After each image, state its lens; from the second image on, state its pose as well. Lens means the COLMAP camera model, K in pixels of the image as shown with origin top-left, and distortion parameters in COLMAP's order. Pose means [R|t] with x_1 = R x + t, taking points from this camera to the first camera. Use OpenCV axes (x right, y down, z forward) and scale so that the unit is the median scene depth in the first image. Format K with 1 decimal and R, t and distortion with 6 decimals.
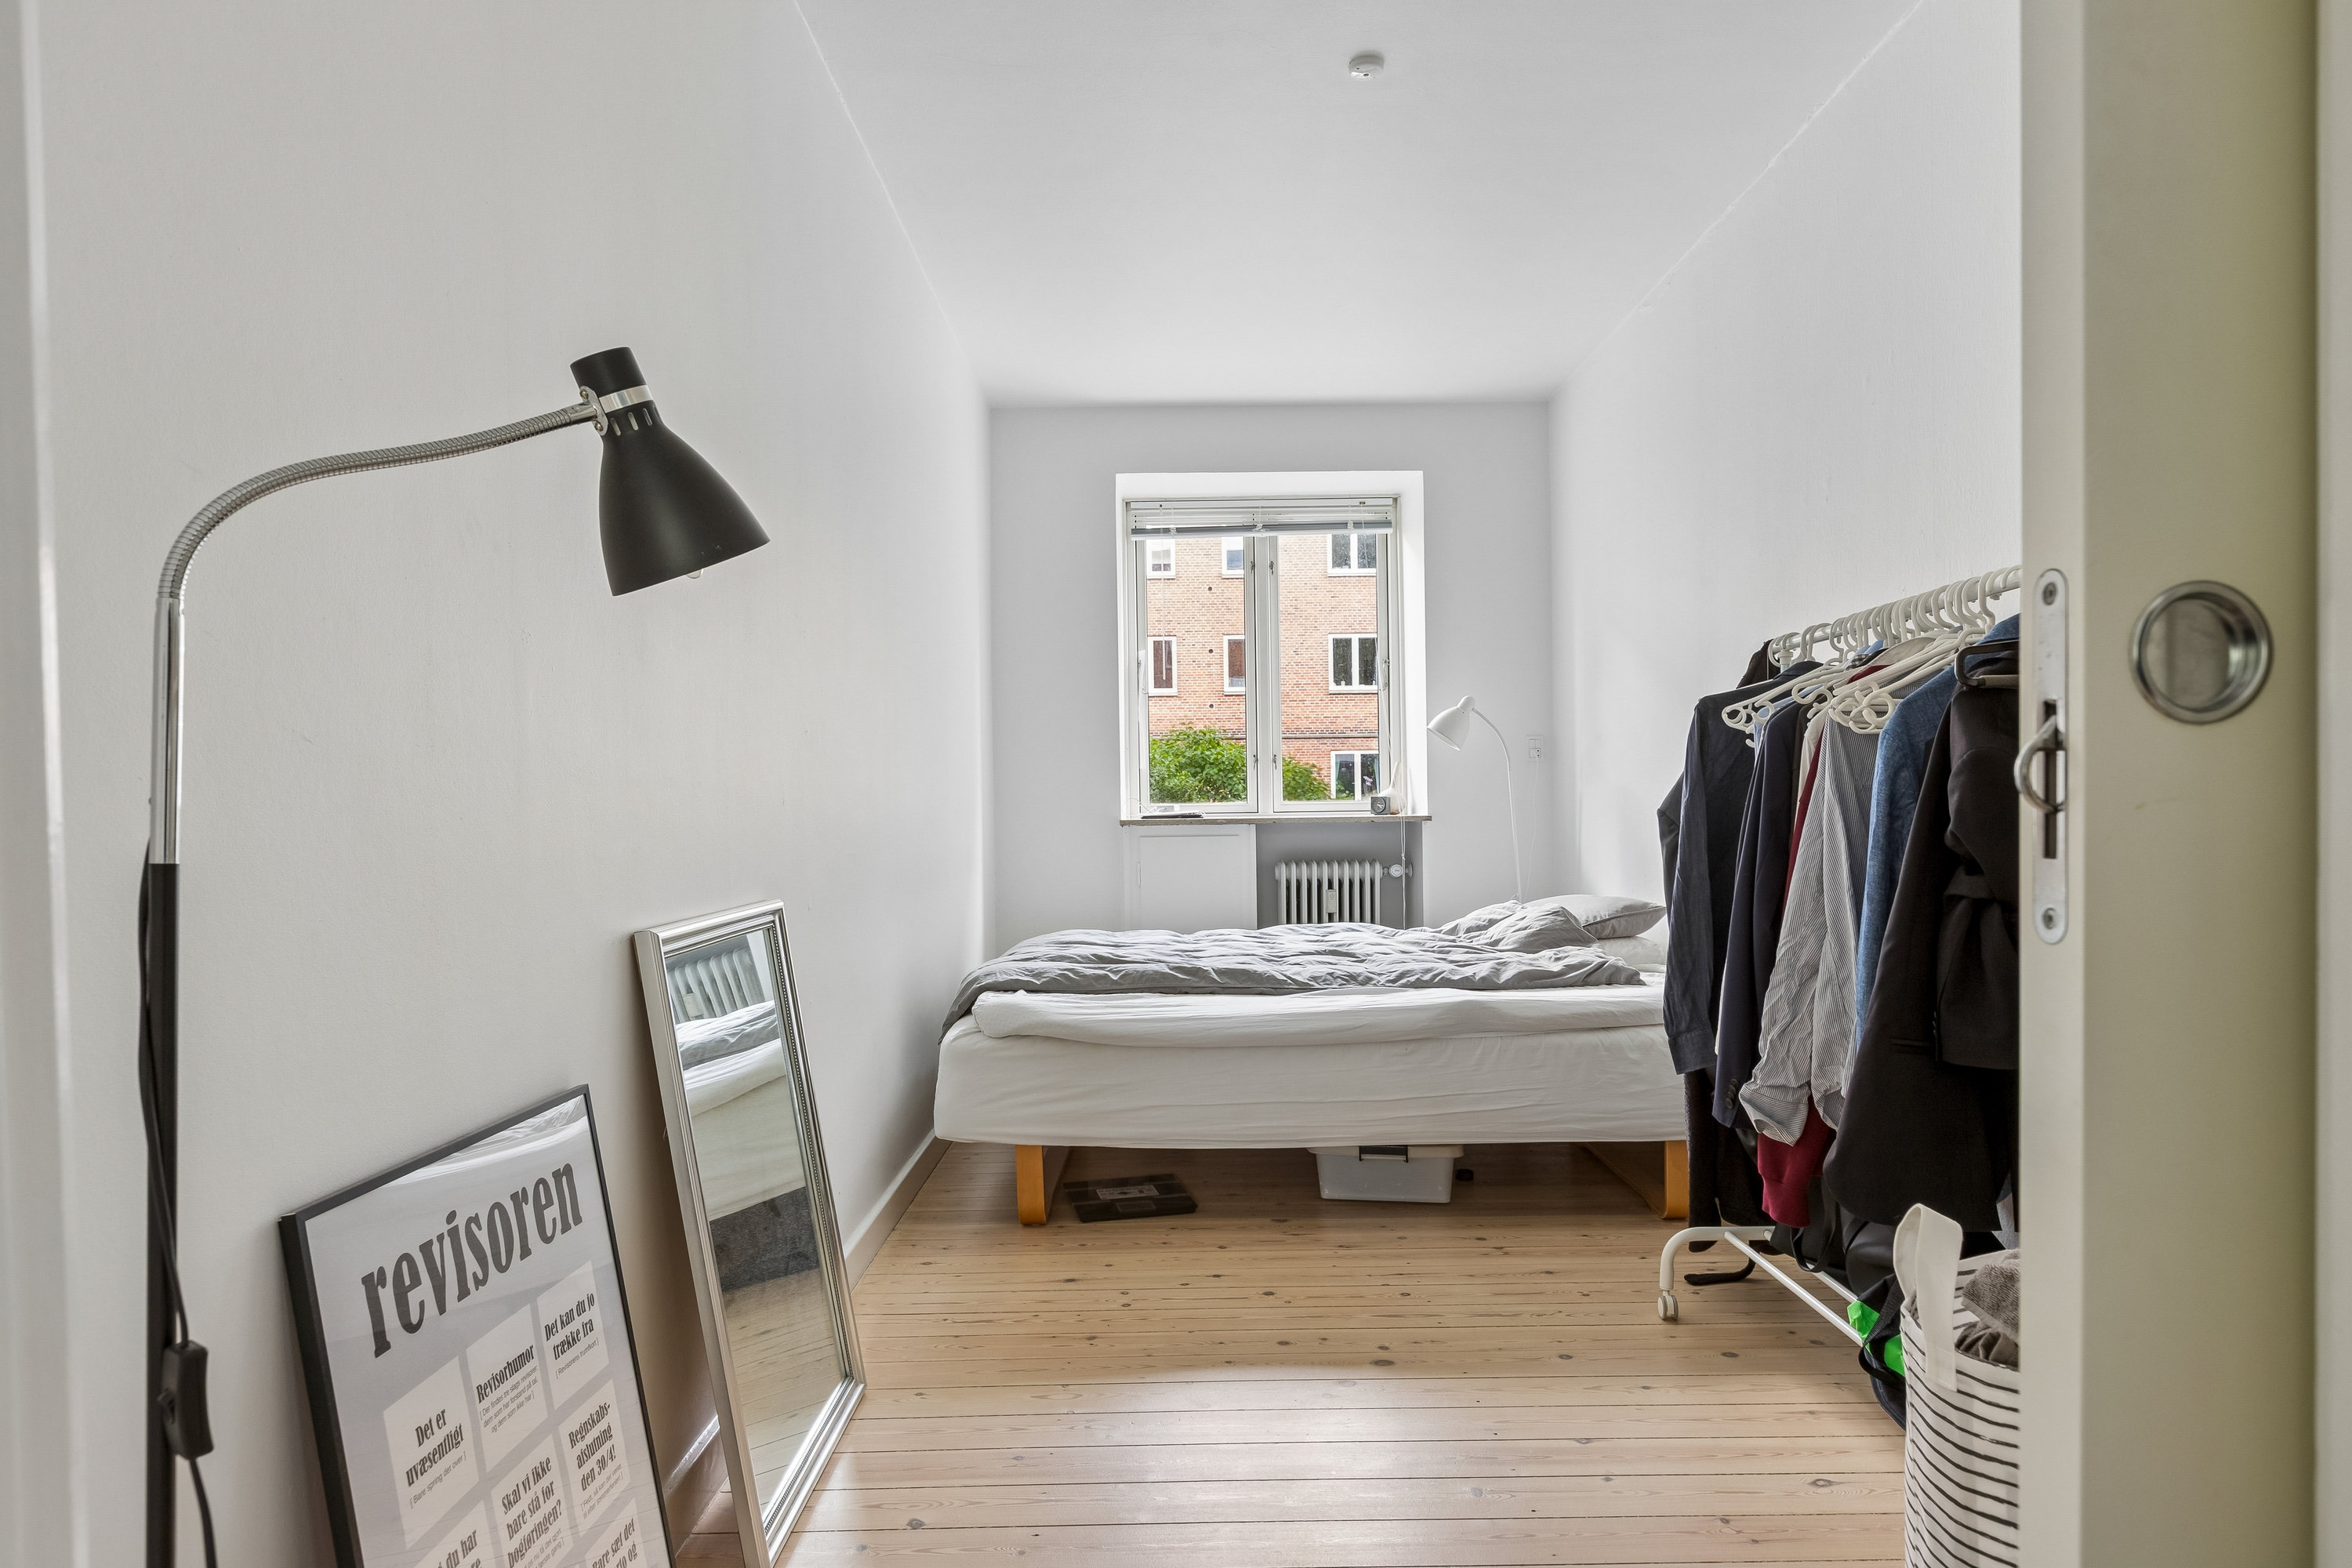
lens RADIAL K [[1401.2, 0, 1181.0], [0, 1401.2, 827.7], [0, 0, 1]] dist [-0.003859, 0.000450]
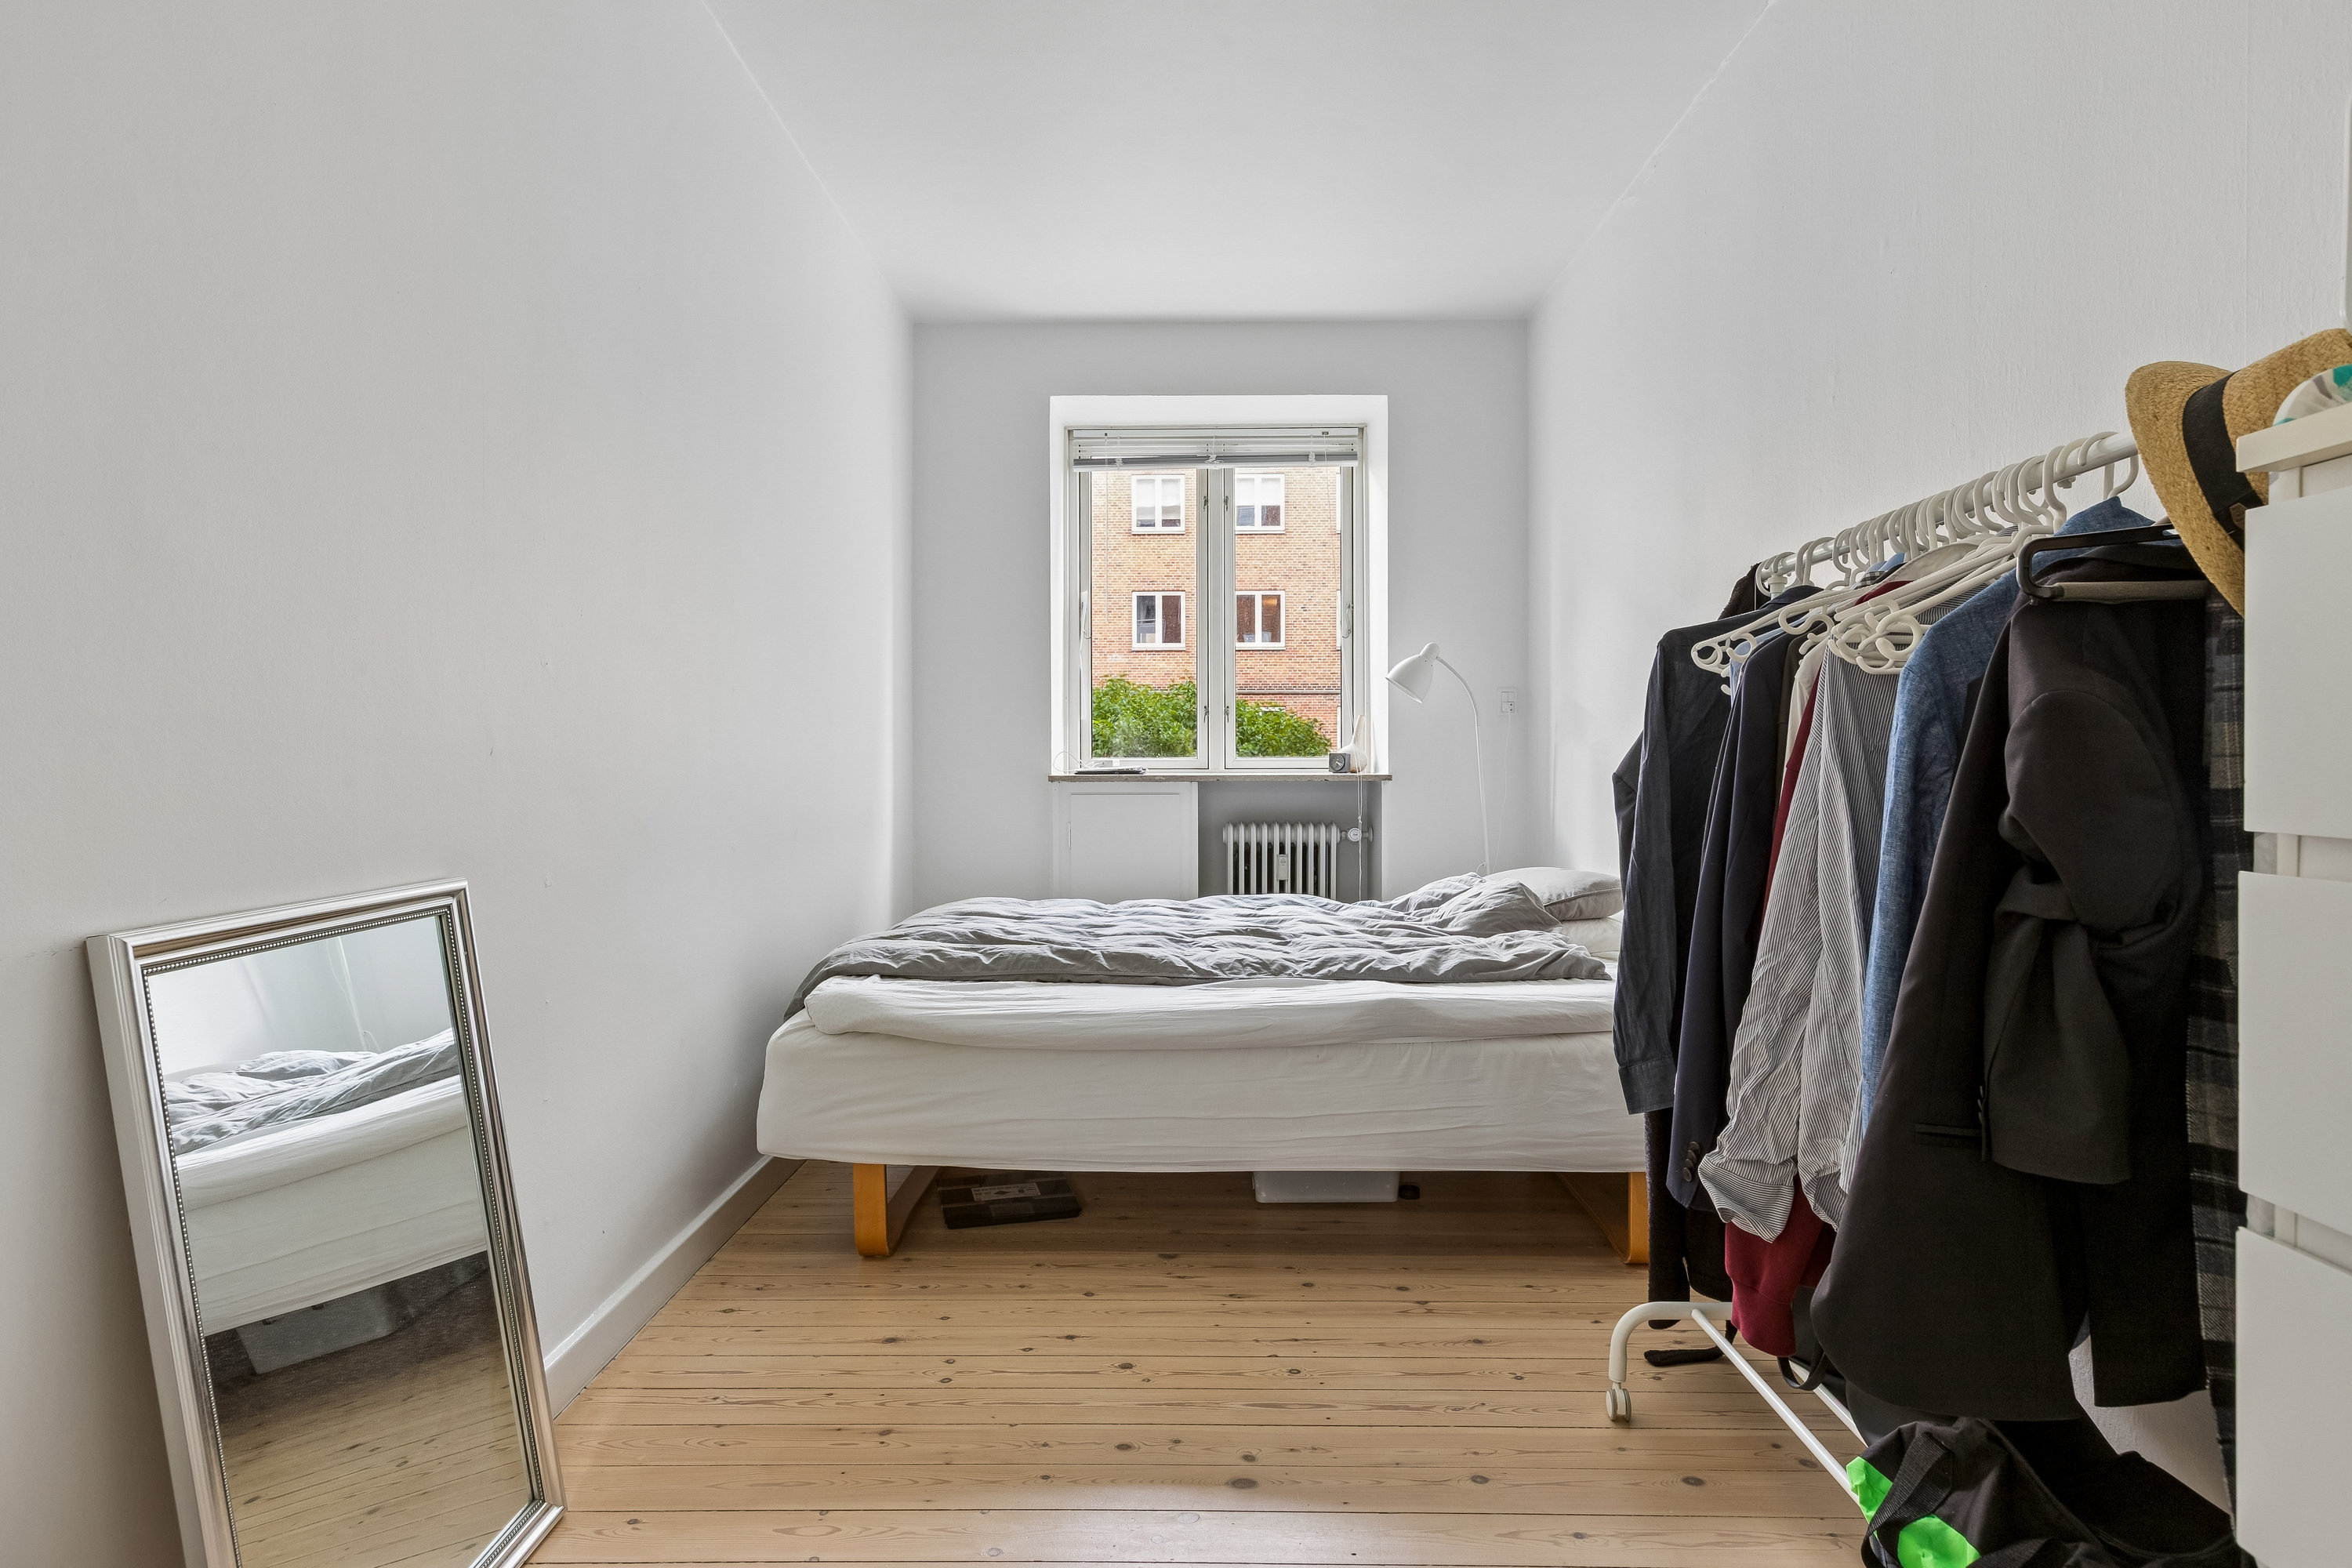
lens RADIAL K [[1369.5, 0, 1177.5], [0, 1369.5, 776.5], [0, 0, 1]] dist [0.005293, -0.000174]
pose [[0.999807, 0.012029, -0.015528, 0.100102], [-0.012079, 0.999922, -0.003091, -0.005710], [0.015489, 0.003277, 0.999875, 0.207309]]
